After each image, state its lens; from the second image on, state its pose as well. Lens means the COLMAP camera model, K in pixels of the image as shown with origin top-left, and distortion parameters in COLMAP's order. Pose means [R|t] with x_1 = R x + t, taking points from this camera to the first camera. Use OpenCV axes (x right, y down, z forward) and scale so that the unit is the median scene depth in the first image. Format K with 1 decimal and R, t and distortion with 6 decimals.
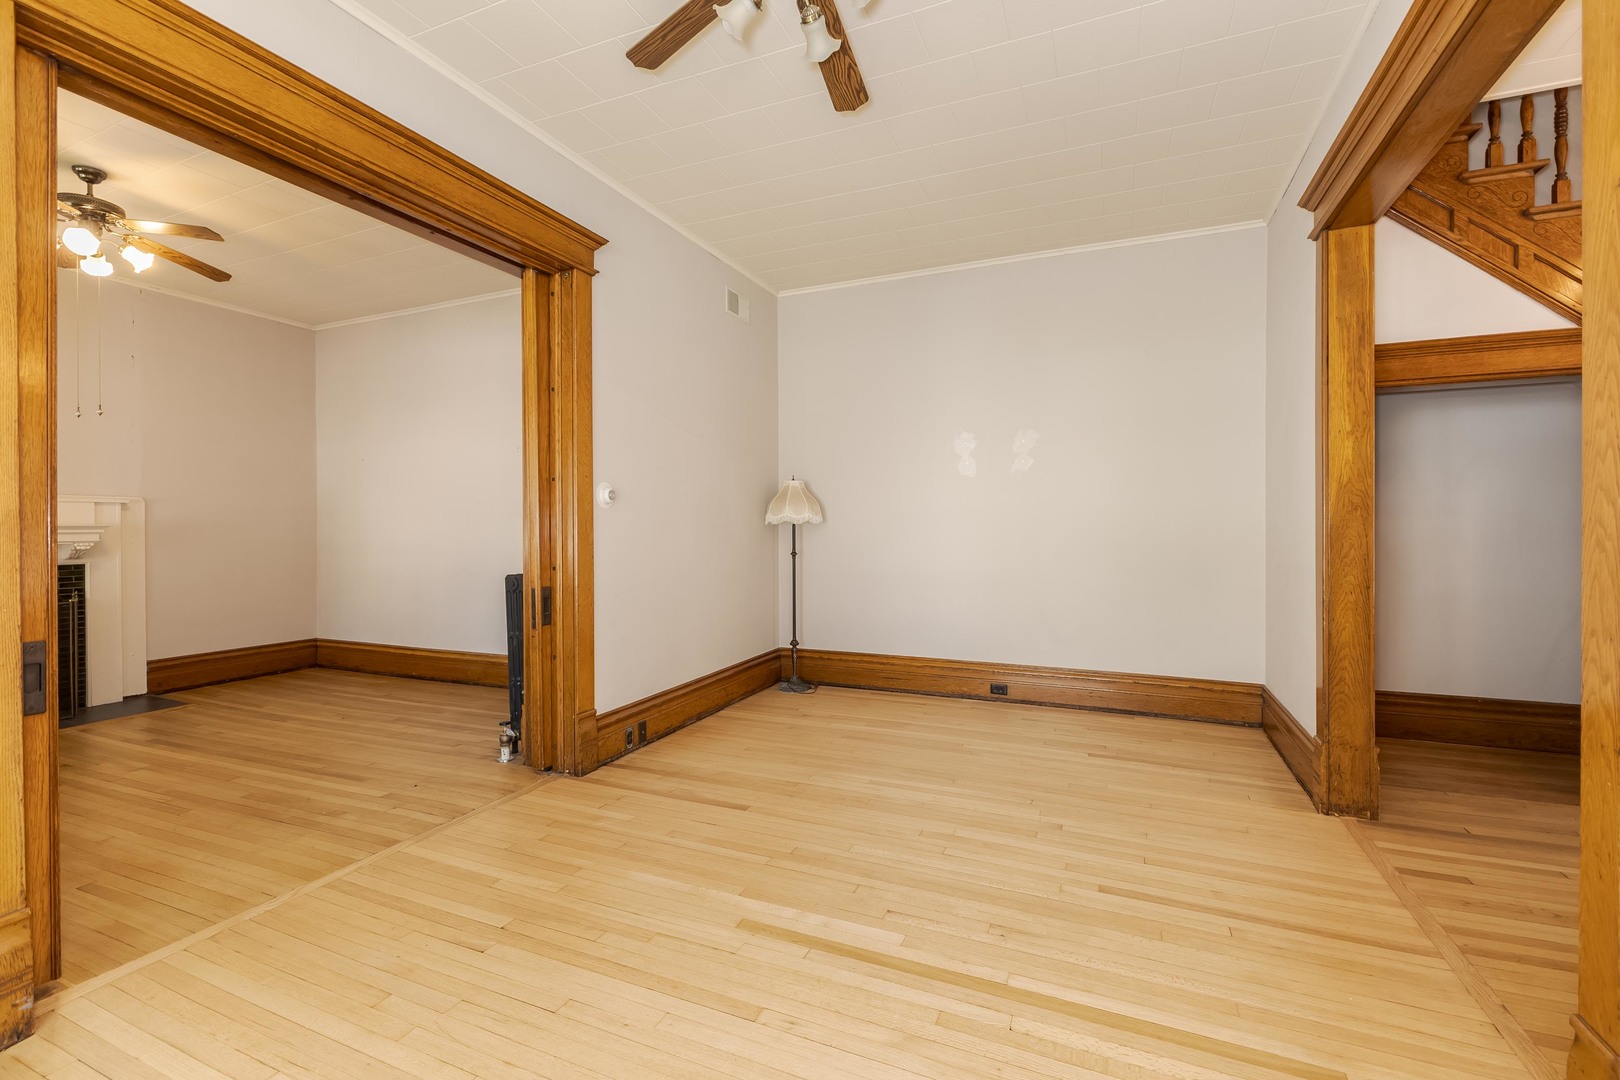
lens RADIAL K [[741.1, 0, 809.1], [0, 741.1, 533.4], [0, 0, 1]] dist [0.000384, -0.000248]
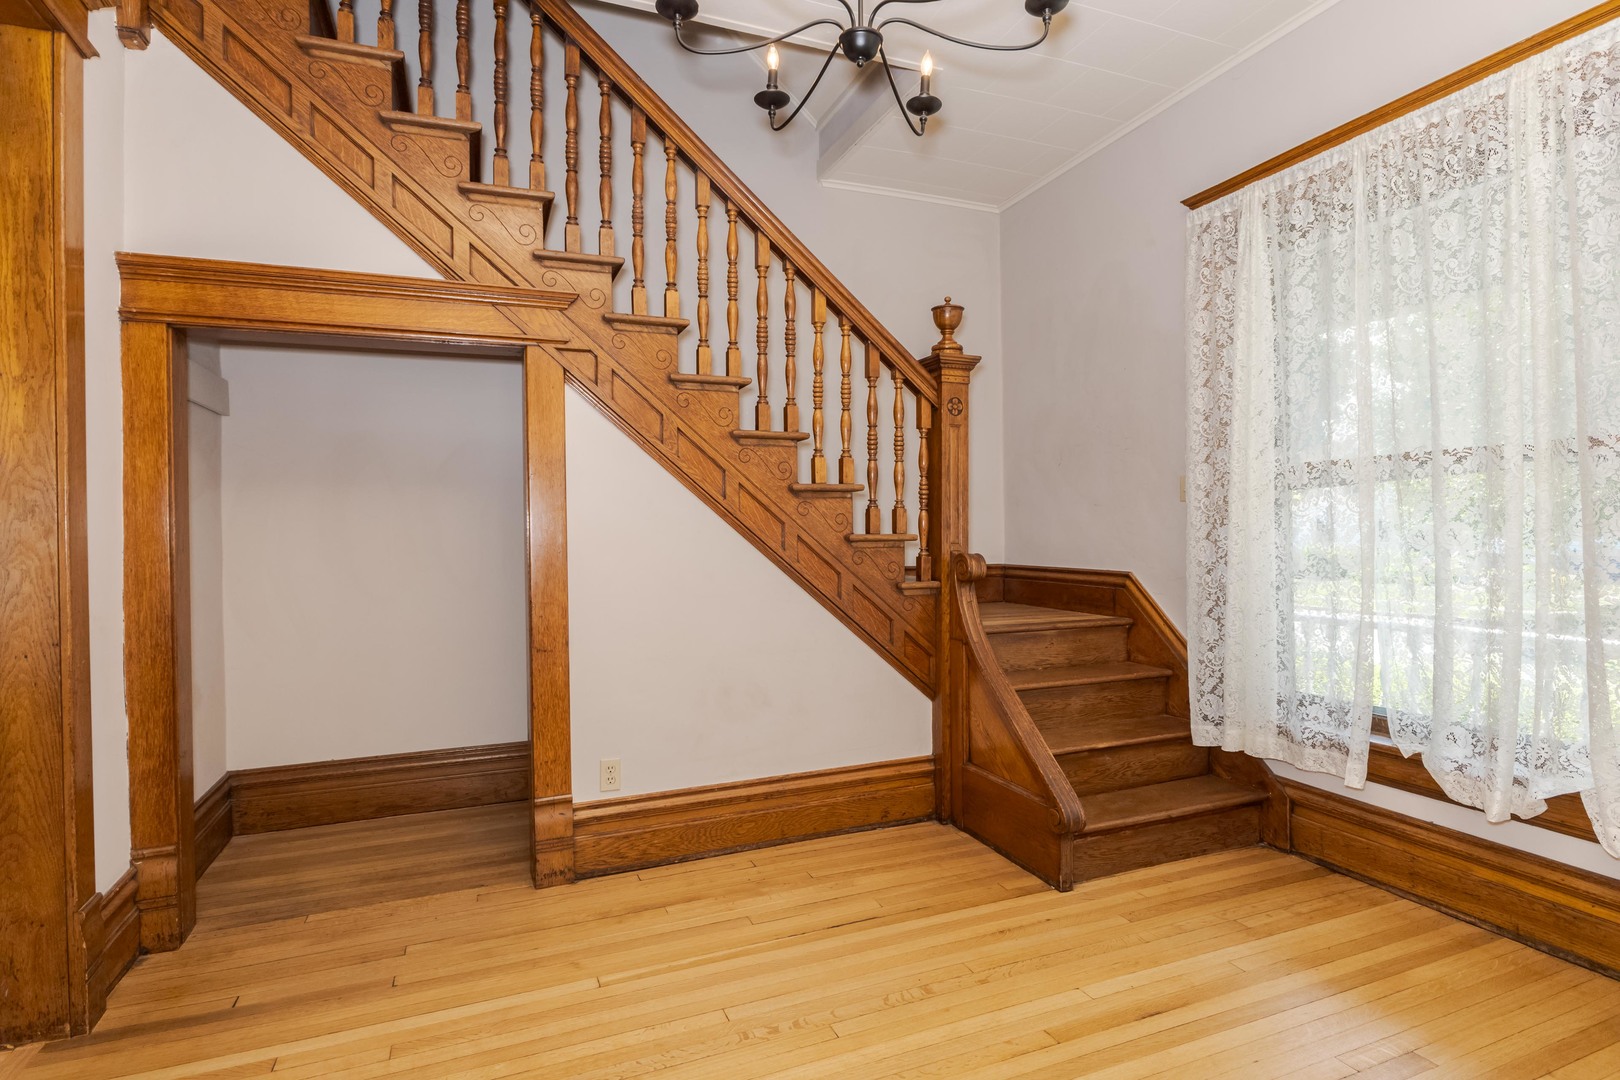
lens RADIAL K [[847.4, 0, 816.9], [0, 847.4, 533.7], [0, 0, 1]] dist [-0.009056, -0.001797]
pose [[0.705596, -0.010636, 0.708534, 0.680014], [0.017003, 0.999854, -0.001923, -0.003548], [-0.708410, 0.013404, 0.705674, 0.097088]]
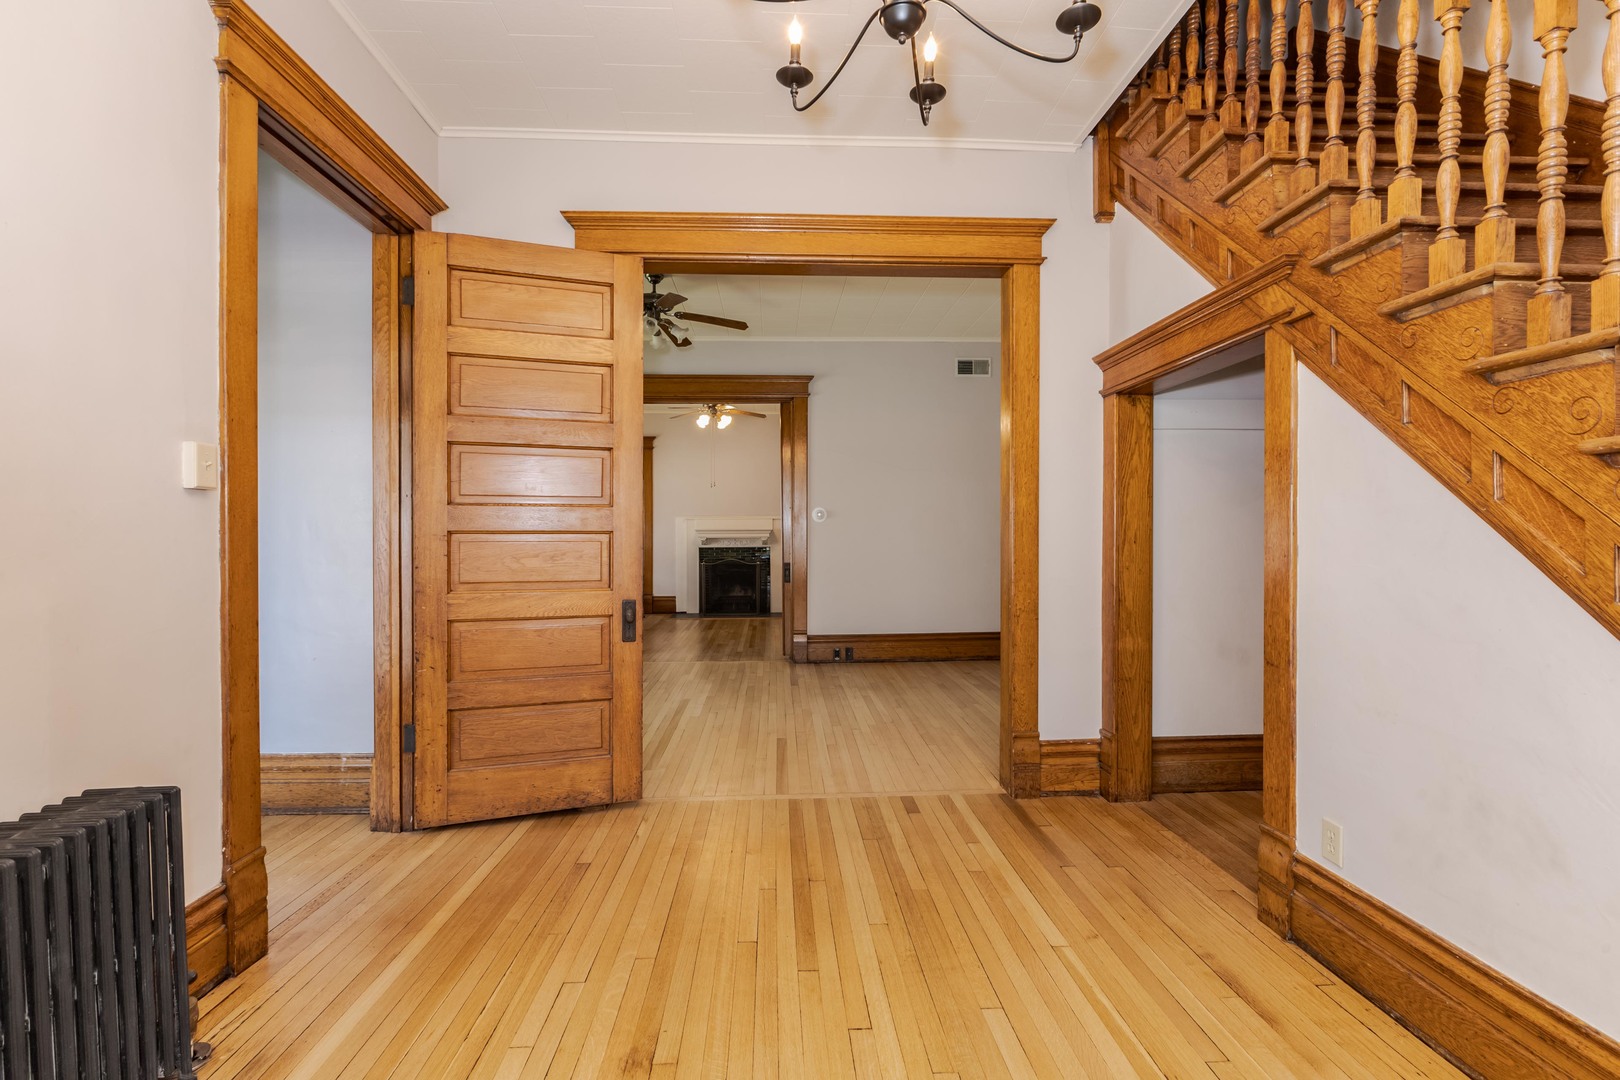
lens RADIAL K [[740.1, 0, 816.5], [0, 740.1, 538.0], [0, 0, 1]] dist [0.000997, -0.000324]
pose [[0.436656, 0.010244, -0.899570, 1.578259], [-0.014044, 0.999891, 0.004569, -0.003979], [0.899519, 0.010639, 0.436752, 0.236971]]
